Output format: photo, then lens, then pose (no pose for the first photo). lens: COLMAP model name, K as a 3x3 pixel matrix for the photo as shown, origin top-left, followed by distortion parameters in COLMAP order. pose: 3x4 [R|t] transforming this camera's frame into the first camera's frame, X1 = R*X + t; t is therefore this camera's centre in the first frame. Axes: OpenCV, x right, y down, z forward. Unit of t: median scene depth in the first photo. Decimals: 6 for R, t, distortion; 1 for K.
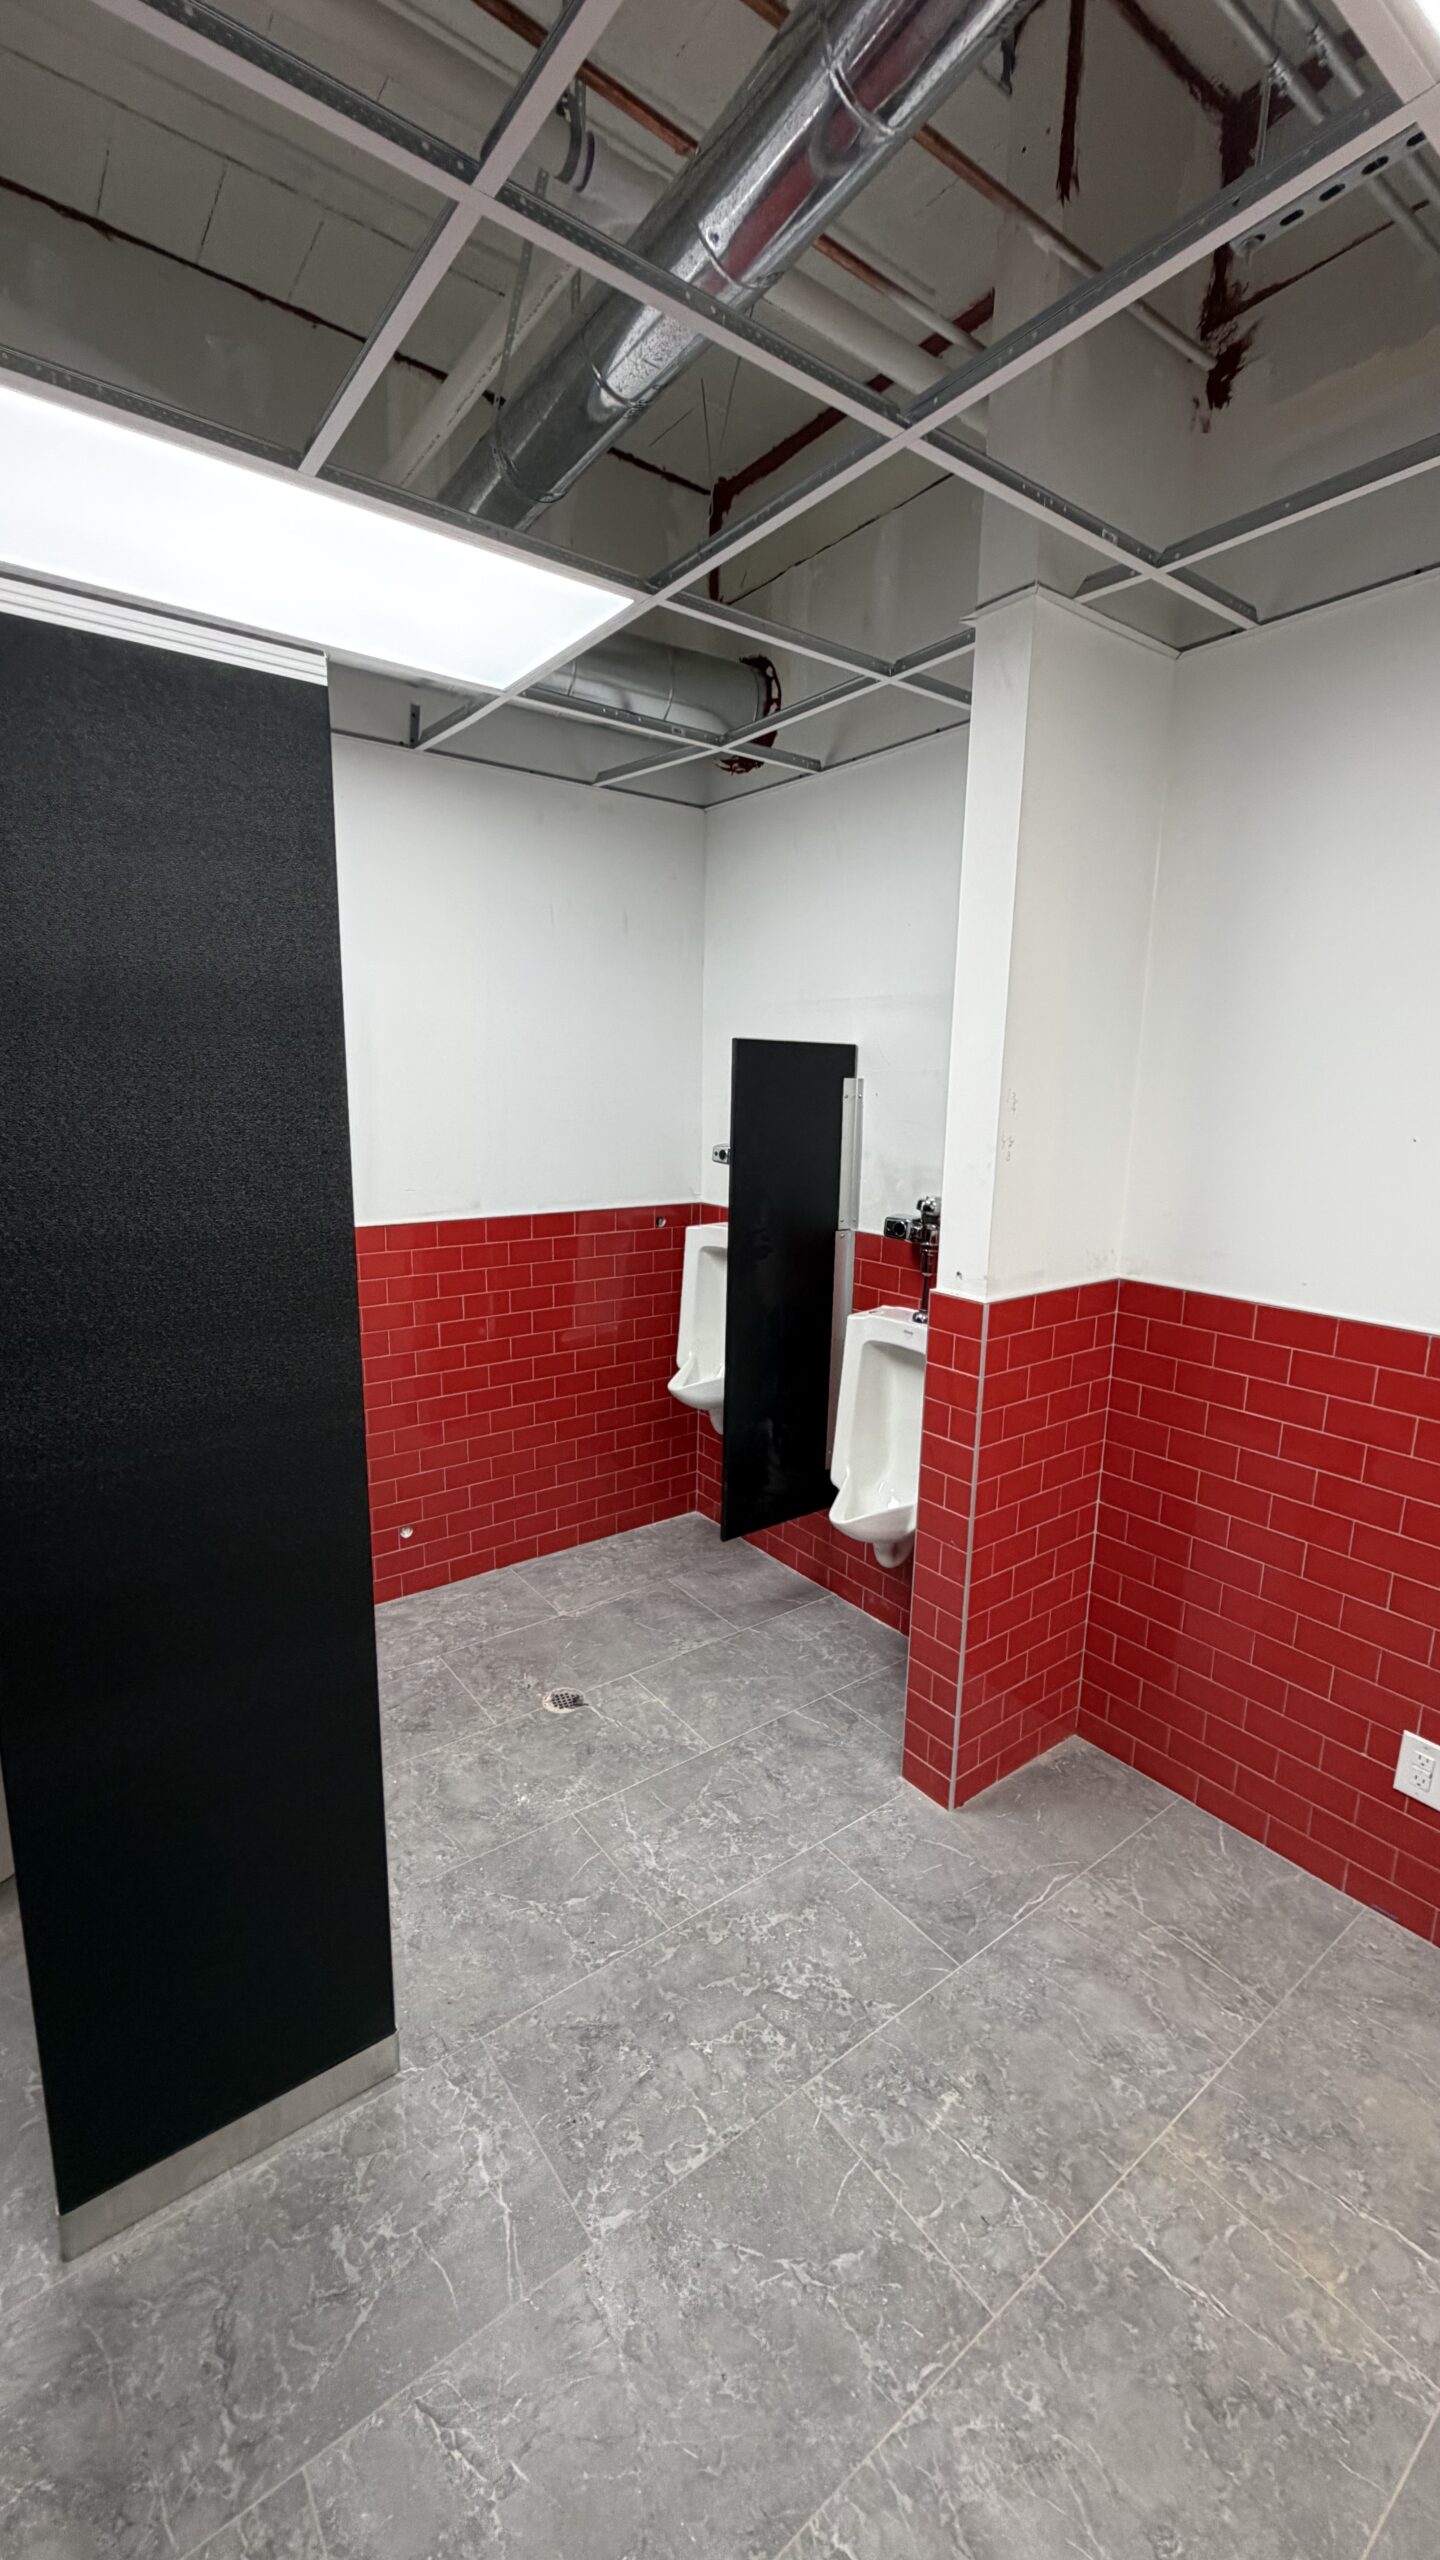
lens RADIAL K [[1012.1, 0, 718.7], [0, 1012.1, 1271.7], [0, 0, 1]] dist [-0.001843, 0.000121]
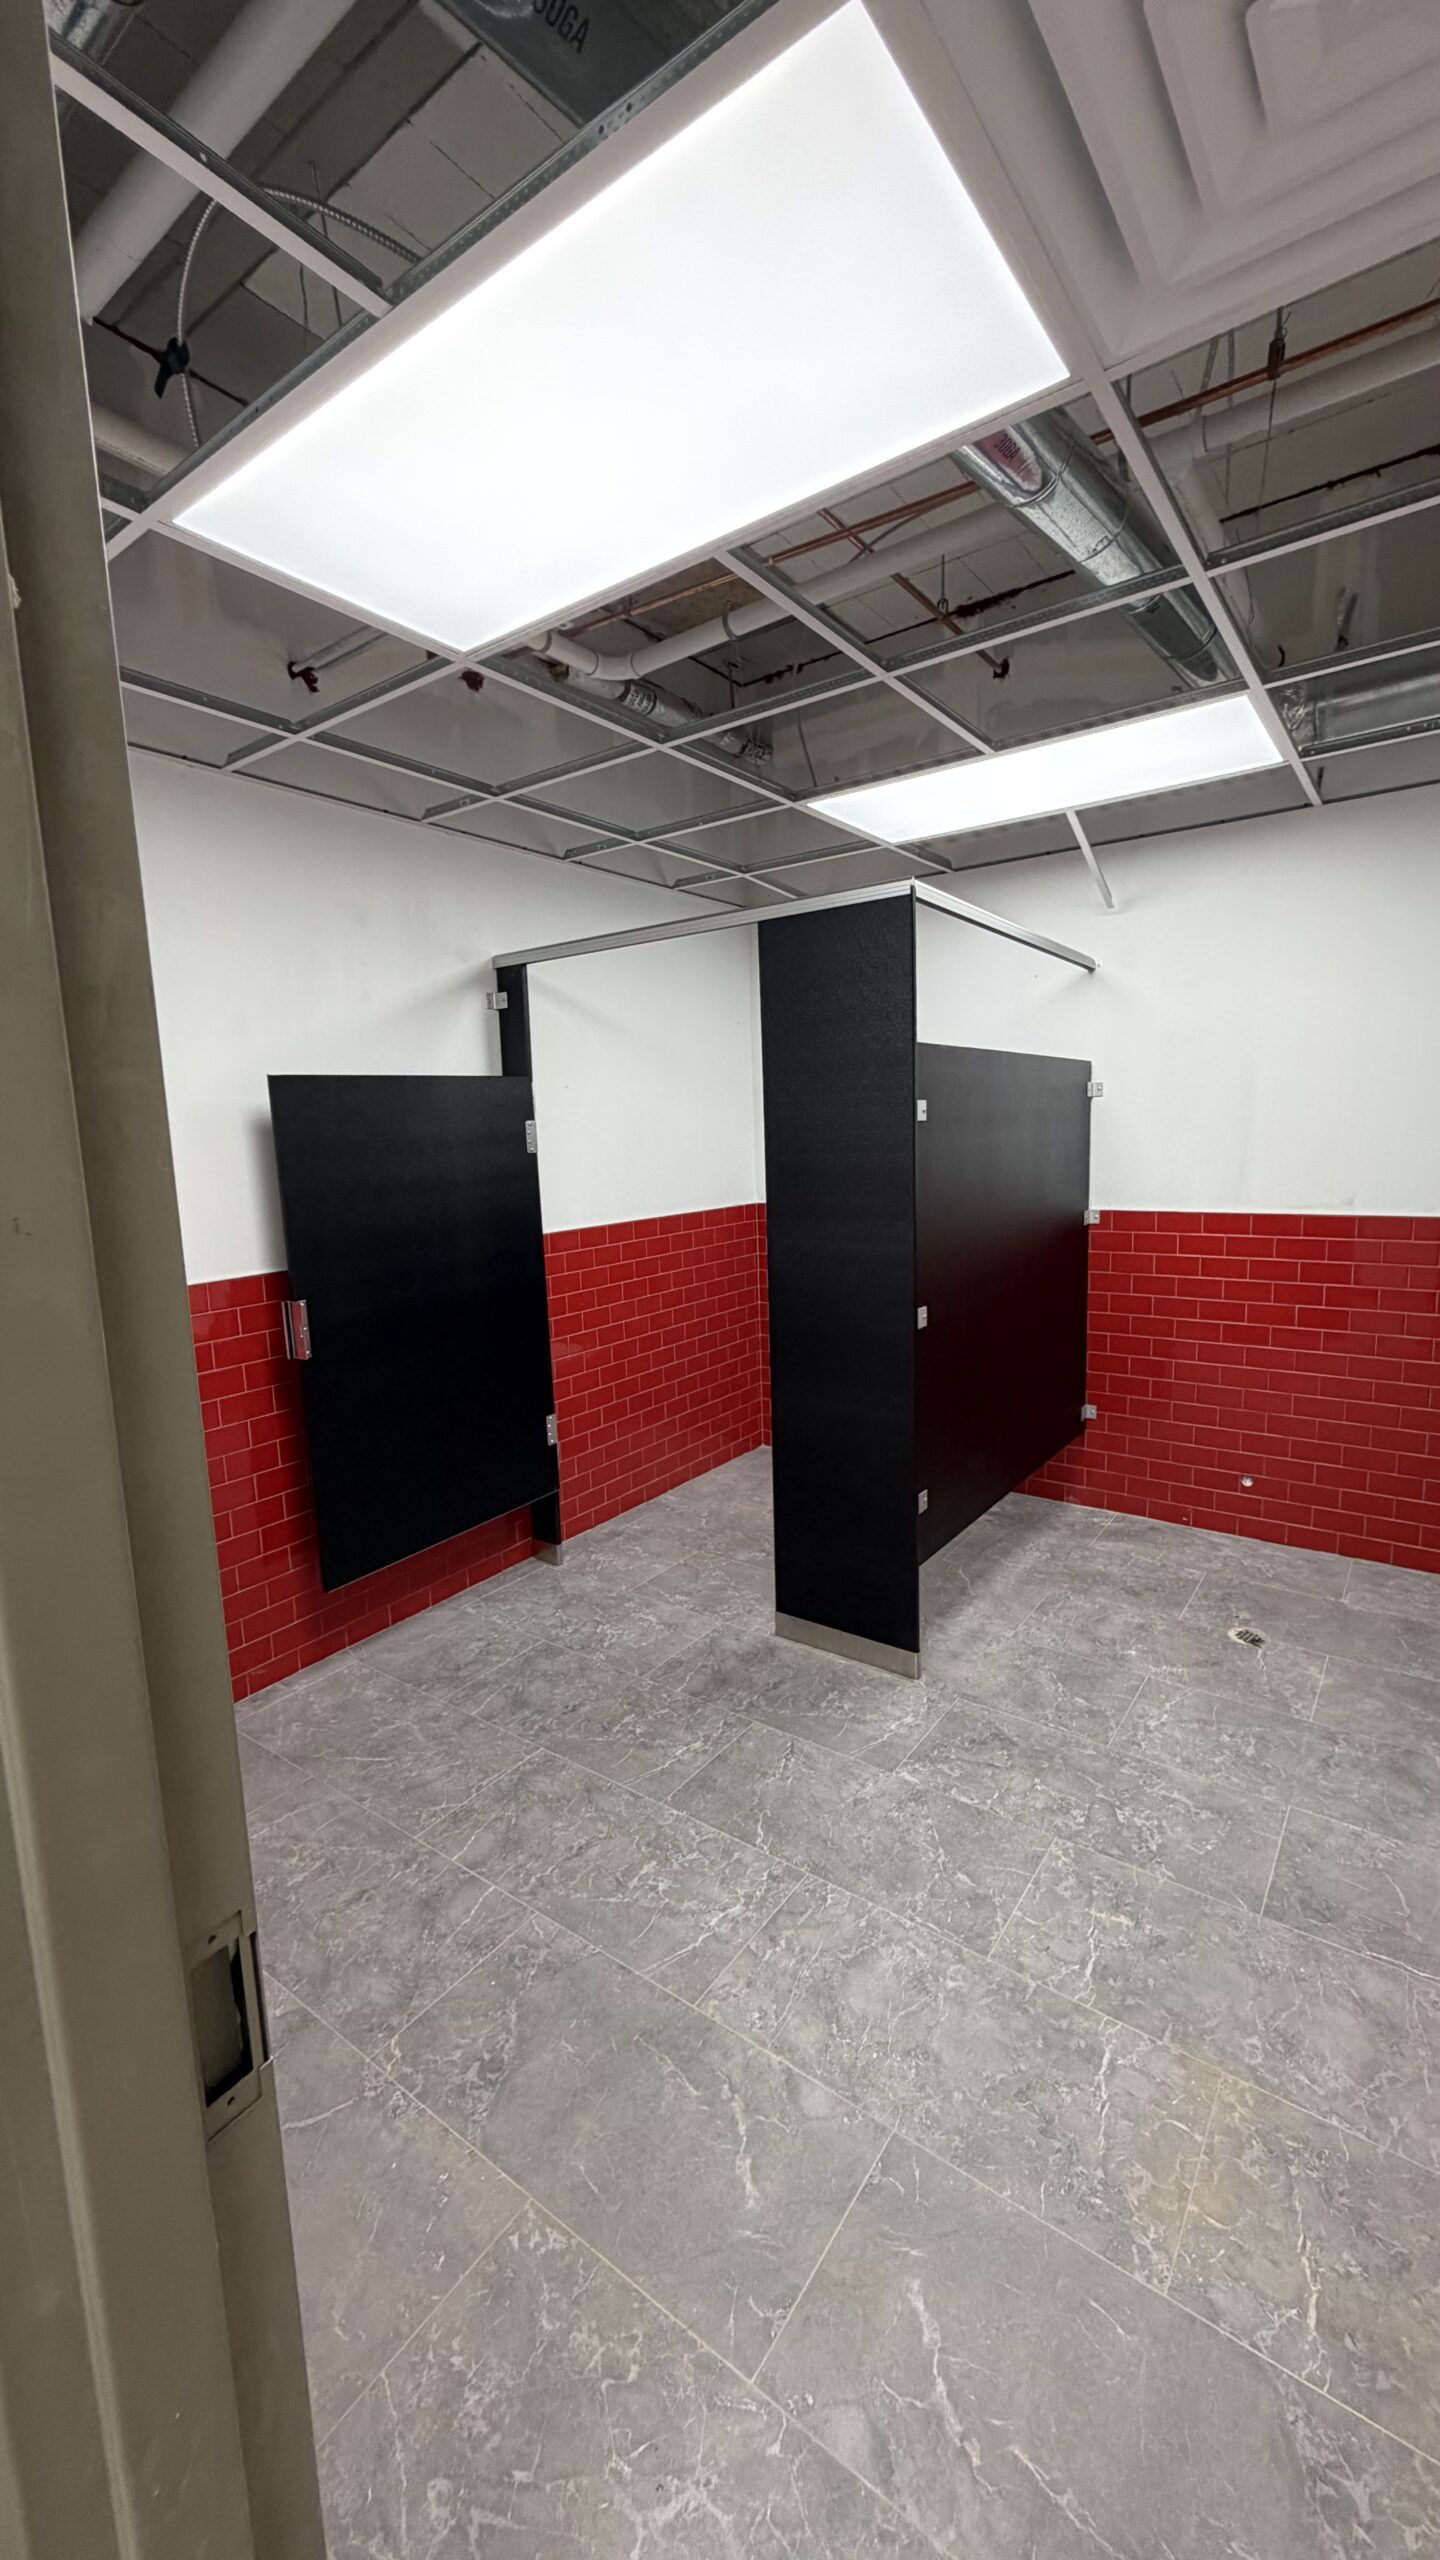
lens RADIAL K [[1012.1, 0, 723.7], [0, 1012.1, 1272.7], [0, 0, 1]] dist [-0.001843, 0.000121]
pose [[0.296793, 0.110990, -0.948470, 0.971350], [-0.141160, 0.987410, 0.071375, 0.040271], [0.944451, 0.112702, 0.308724, 0.087206]]
